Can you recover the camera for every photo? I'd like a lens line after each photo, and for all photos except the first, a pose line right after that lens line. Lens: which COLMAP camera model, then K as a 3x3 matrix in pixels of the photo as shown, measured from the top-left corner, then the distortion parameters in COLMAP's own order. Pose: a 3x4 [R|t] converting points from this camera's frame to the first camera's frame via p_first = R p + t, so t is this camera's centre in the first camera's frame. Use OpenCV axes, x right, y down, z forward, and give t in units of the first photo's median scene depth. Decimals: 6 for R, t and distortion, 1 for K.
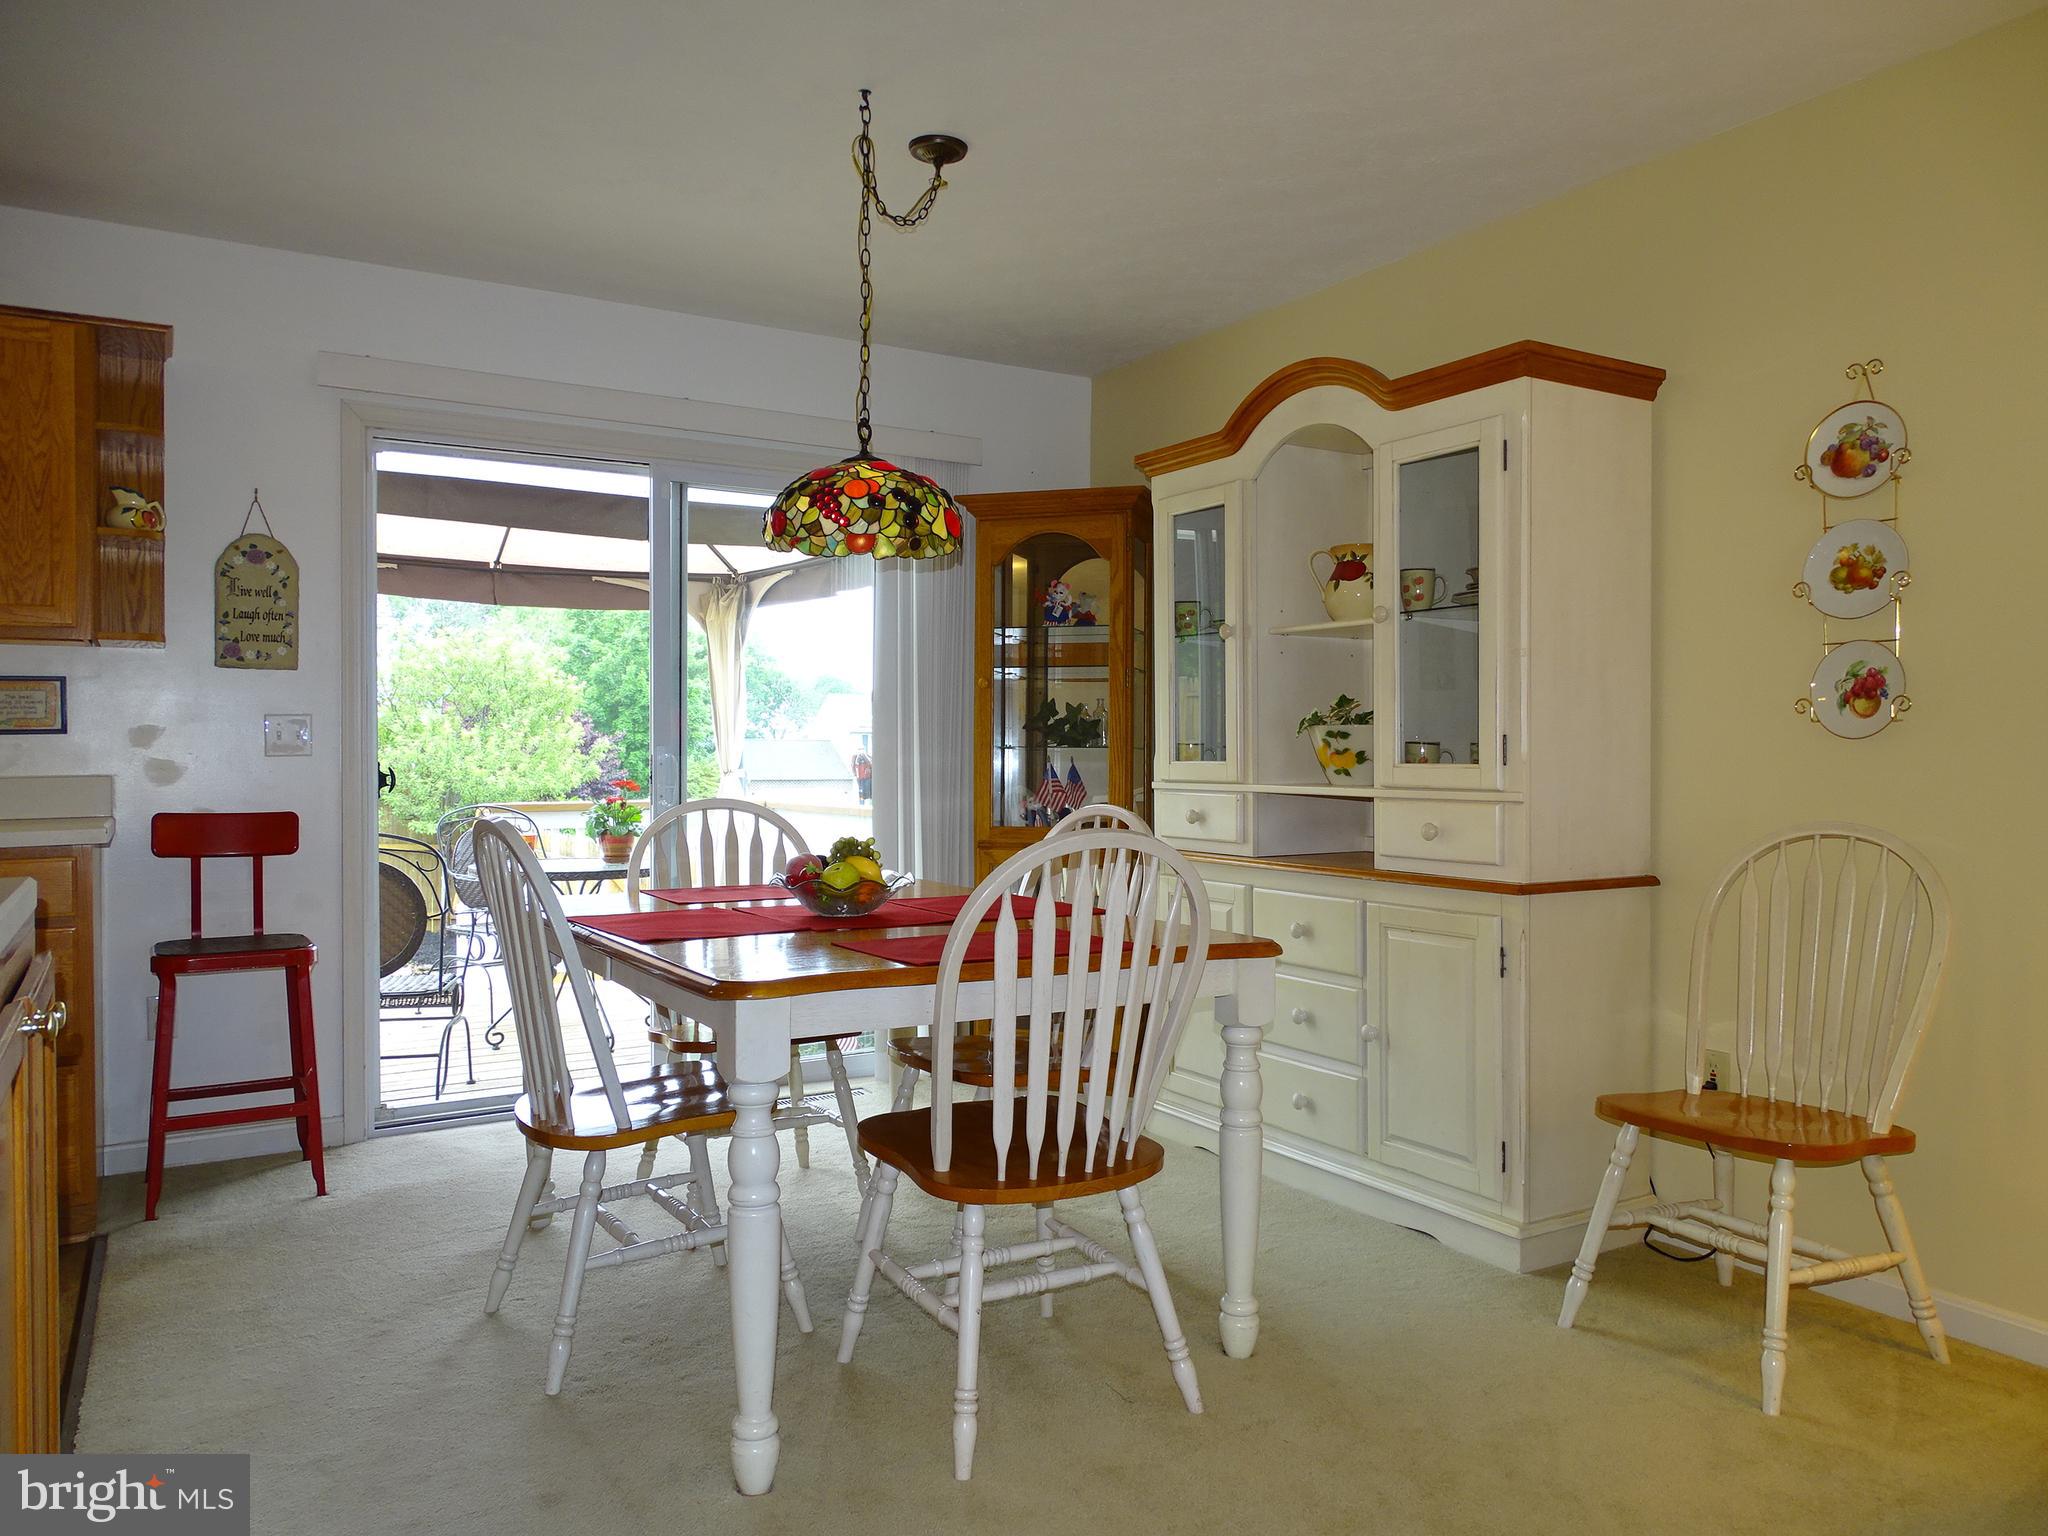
lens RADIAL K [[1445.9, 0, 1026.3], [0, 1445.9, 781.8], [0, 0, 1]] dist [-0.015876, 0.006435]
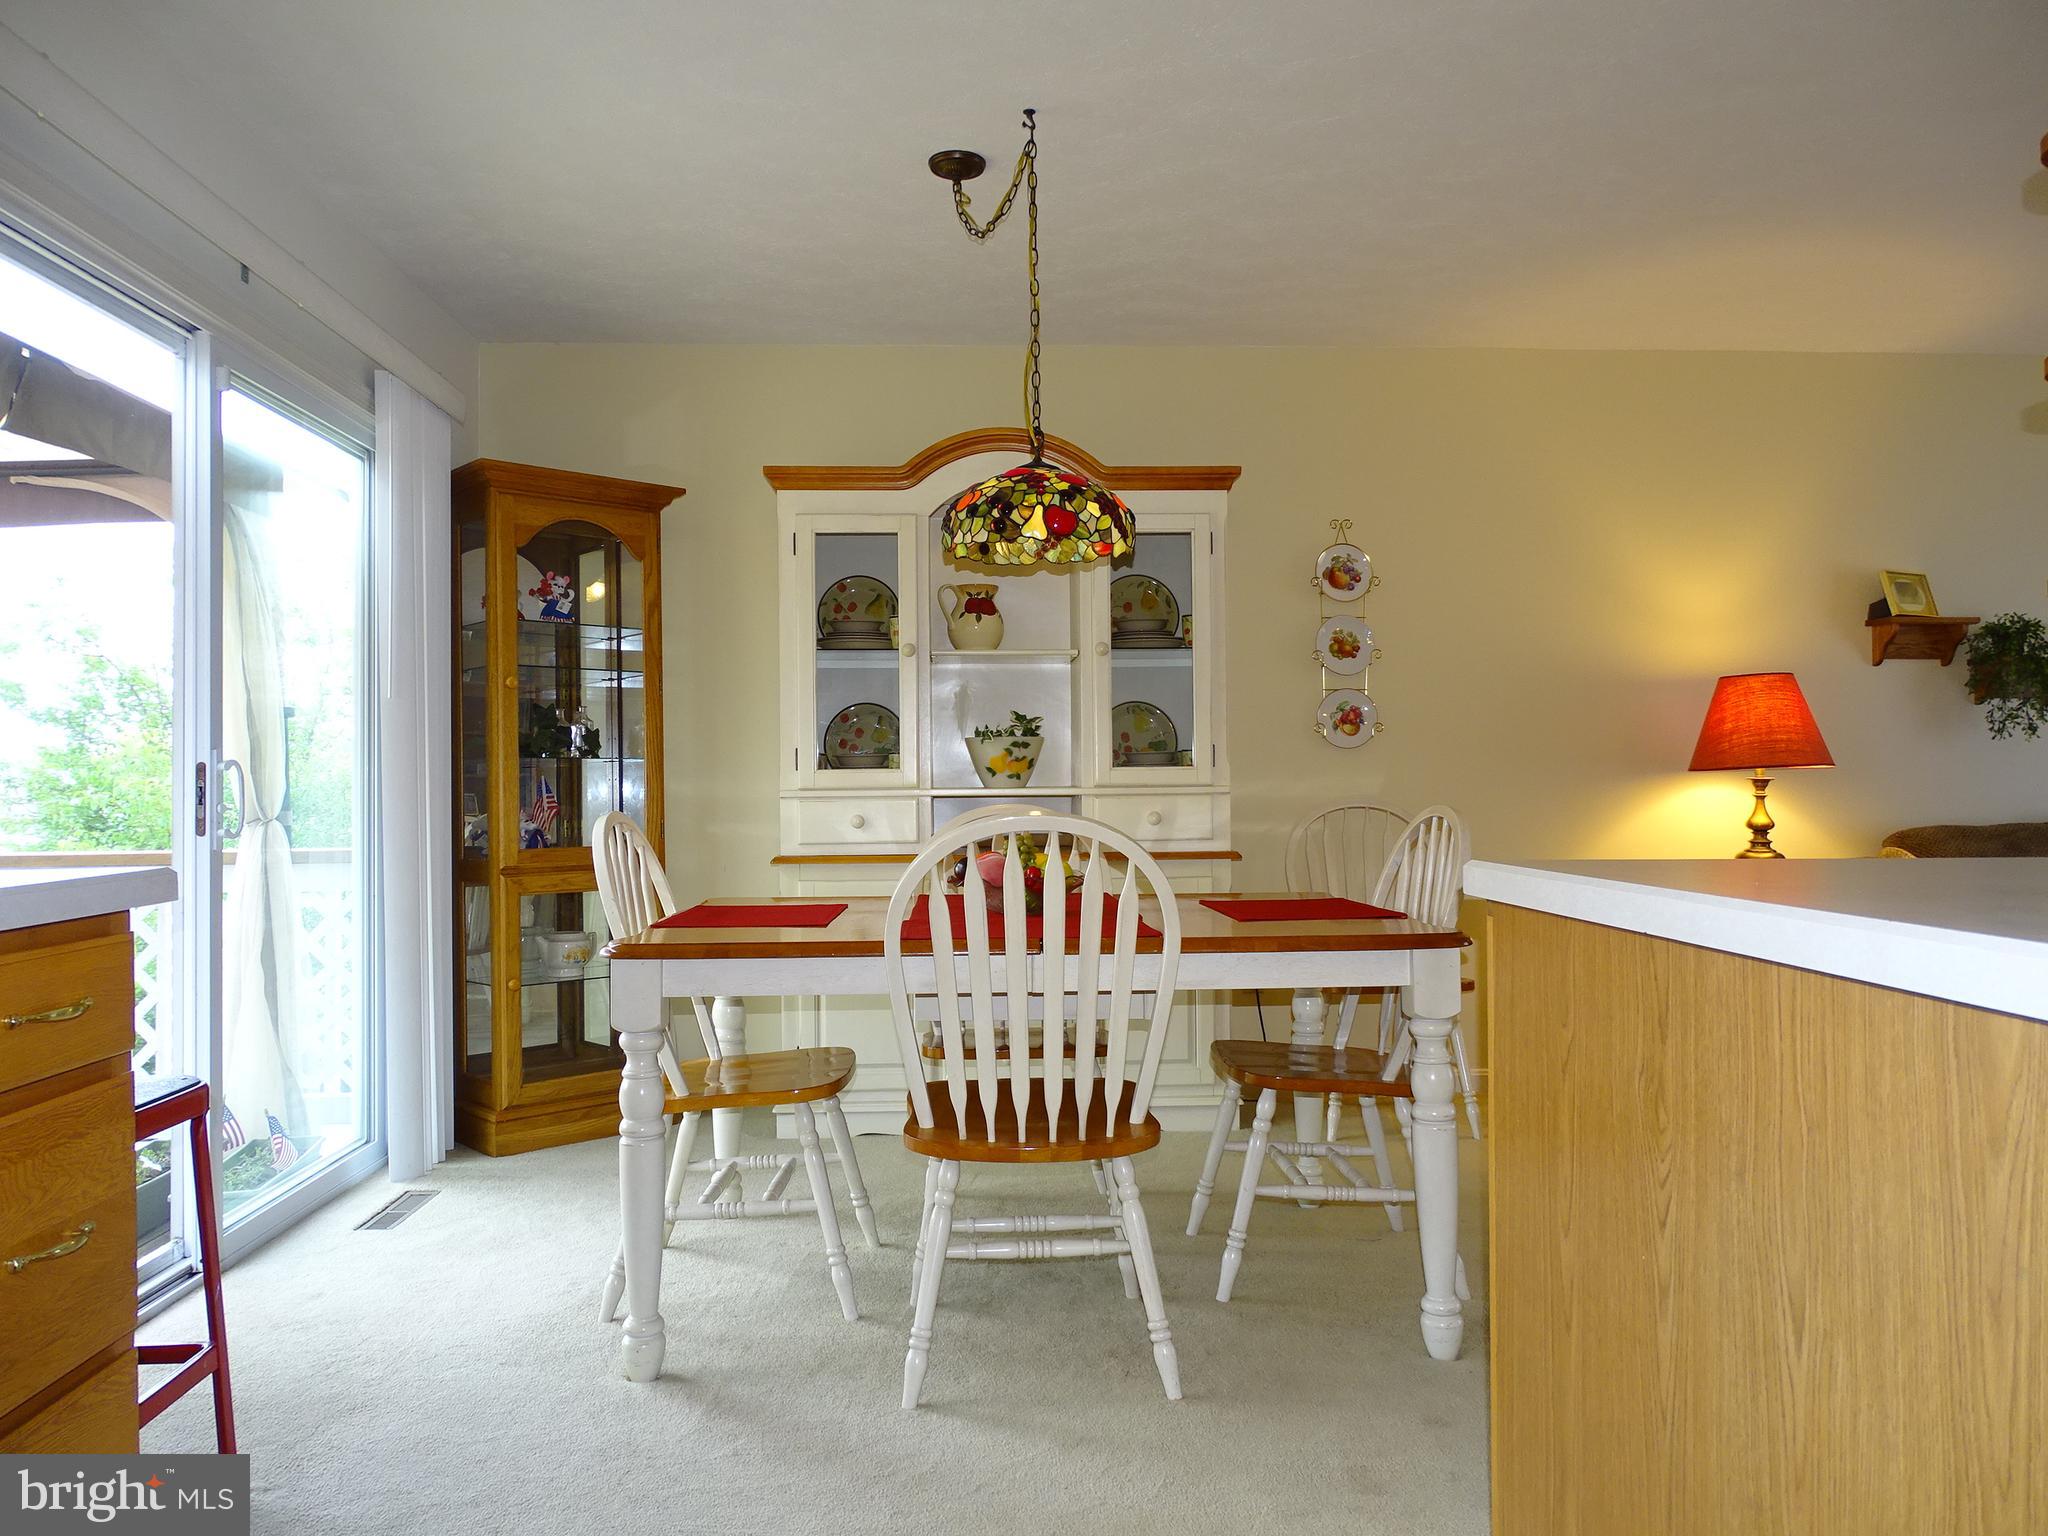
lens RADIAL K [[1484.8, 0, 1024.4], [0, 1484.8, 782.2], [0, 0, 1]] dist [-0.002840, 0.000277]
pose [[0.469789, -0.007061, 0.882751, -0.996432], [0.031201, 0.999476, -0.008610, 0.010436], [-0.882227, 0.031588, 0.469763, 0.486345]]
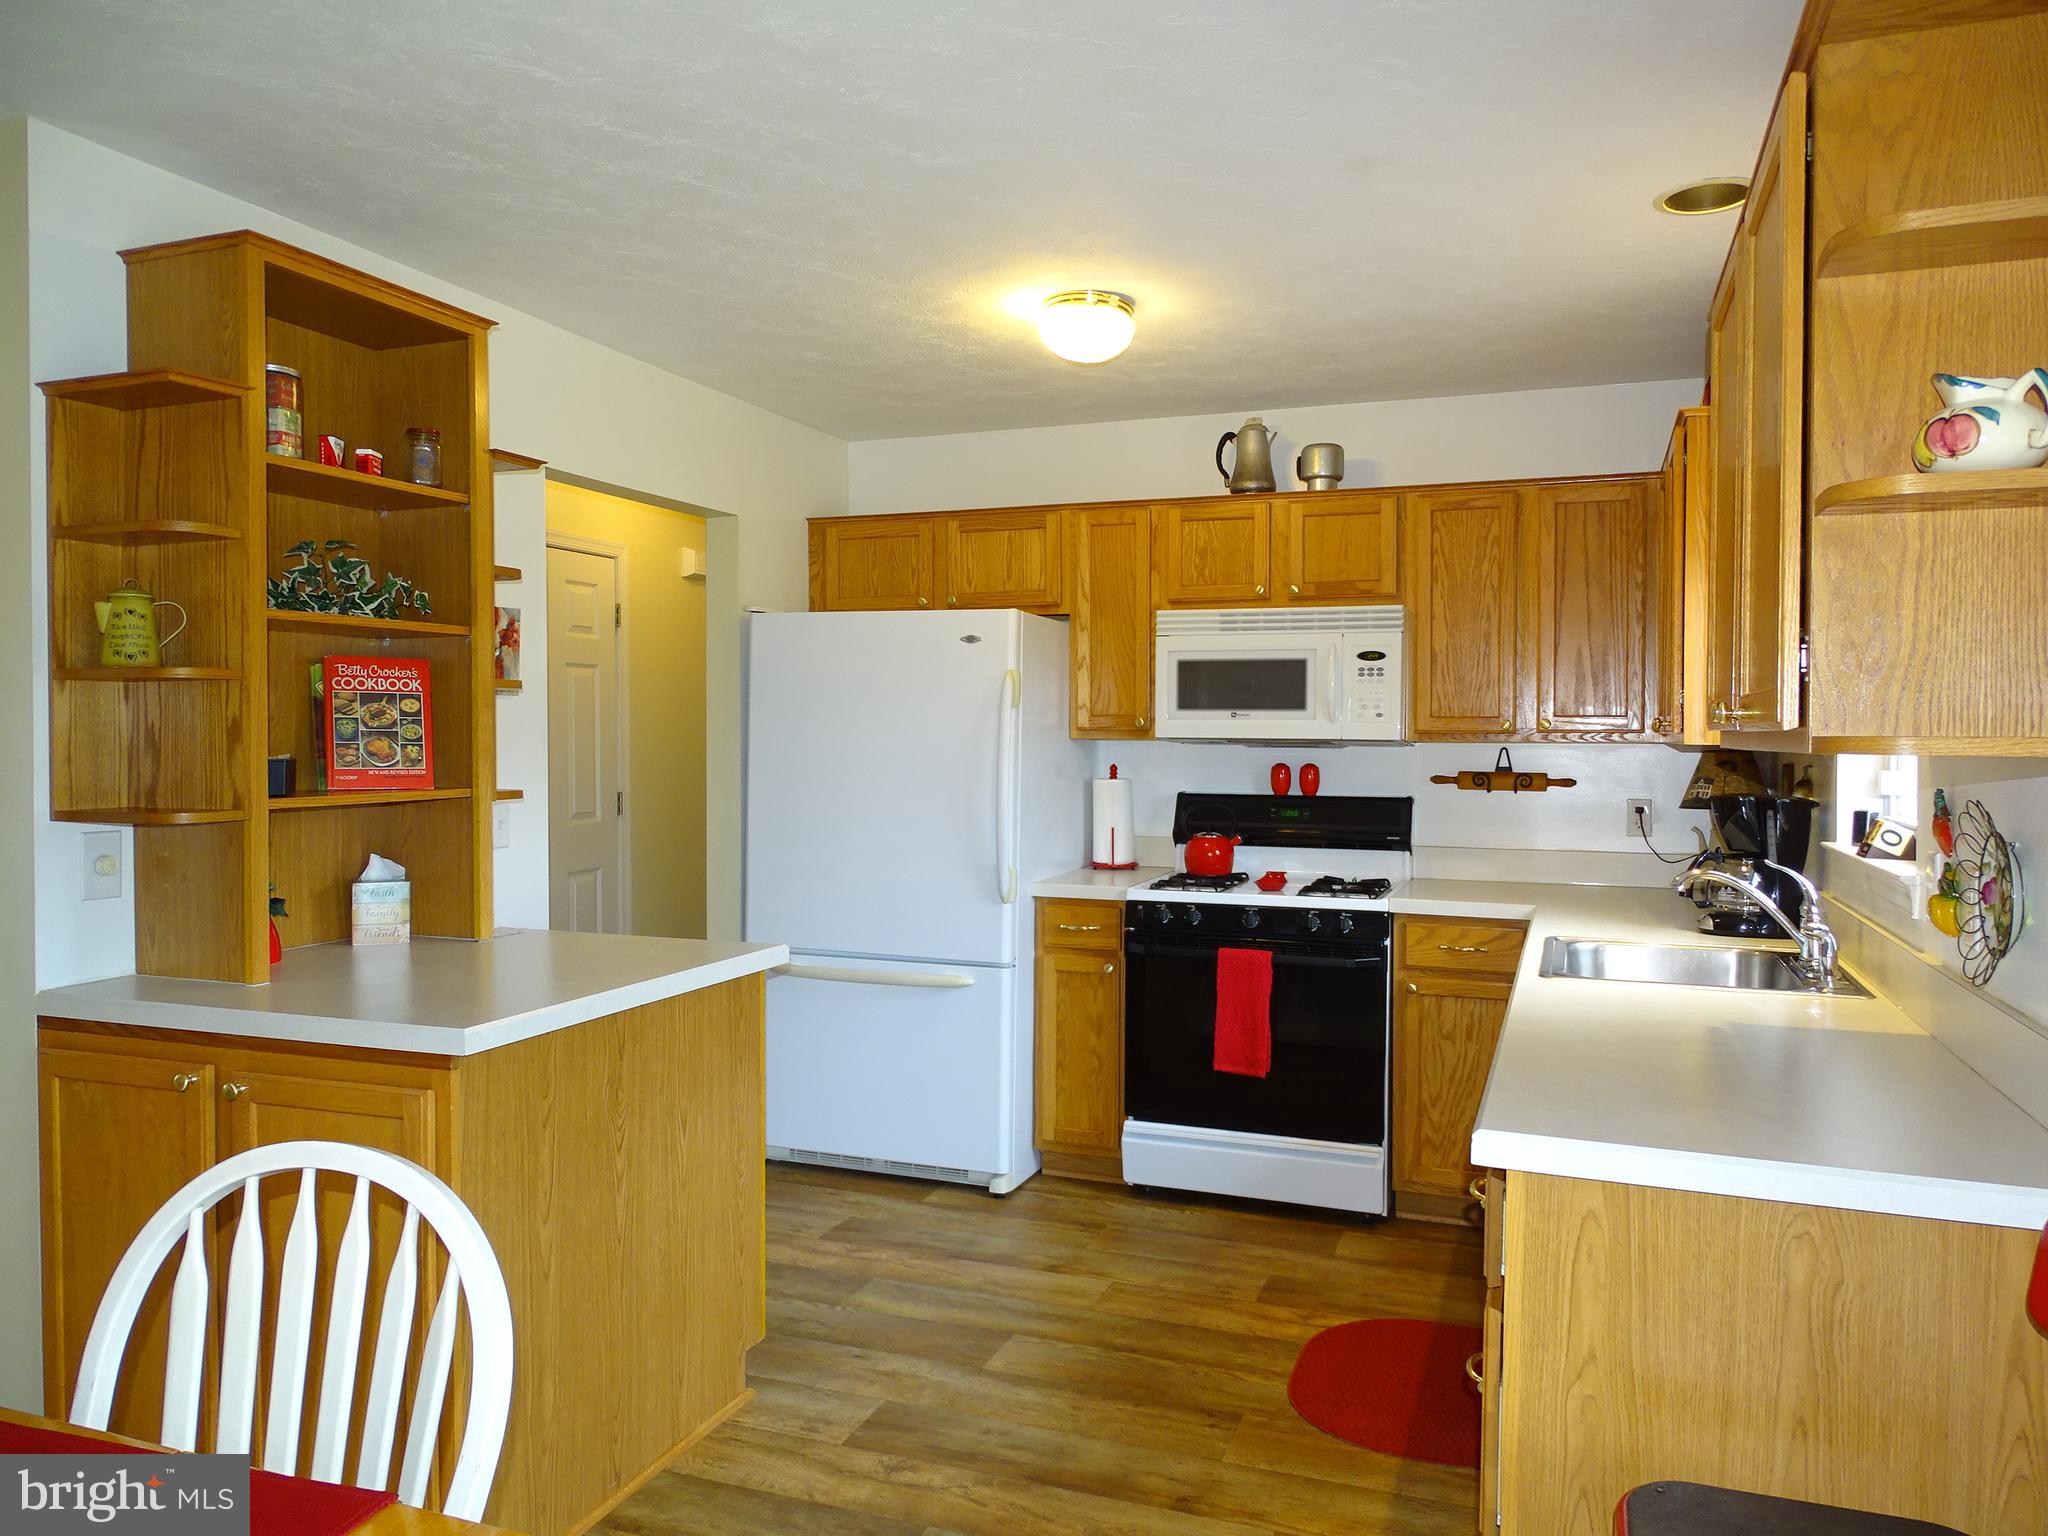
lens RADIAL K [[1467.5, 0, 1029.4], [0, 1467.5, 762.7], [0, 0, 1]] dist [-0.000535, 0.005663]
pose [[-0.786583, 0.010781, -0.617390, -0.192022], [-0.020051, 0.998874, 0.042988, -0.125661], [0.617159, 0.046193, -0.785482, 1.333643]]
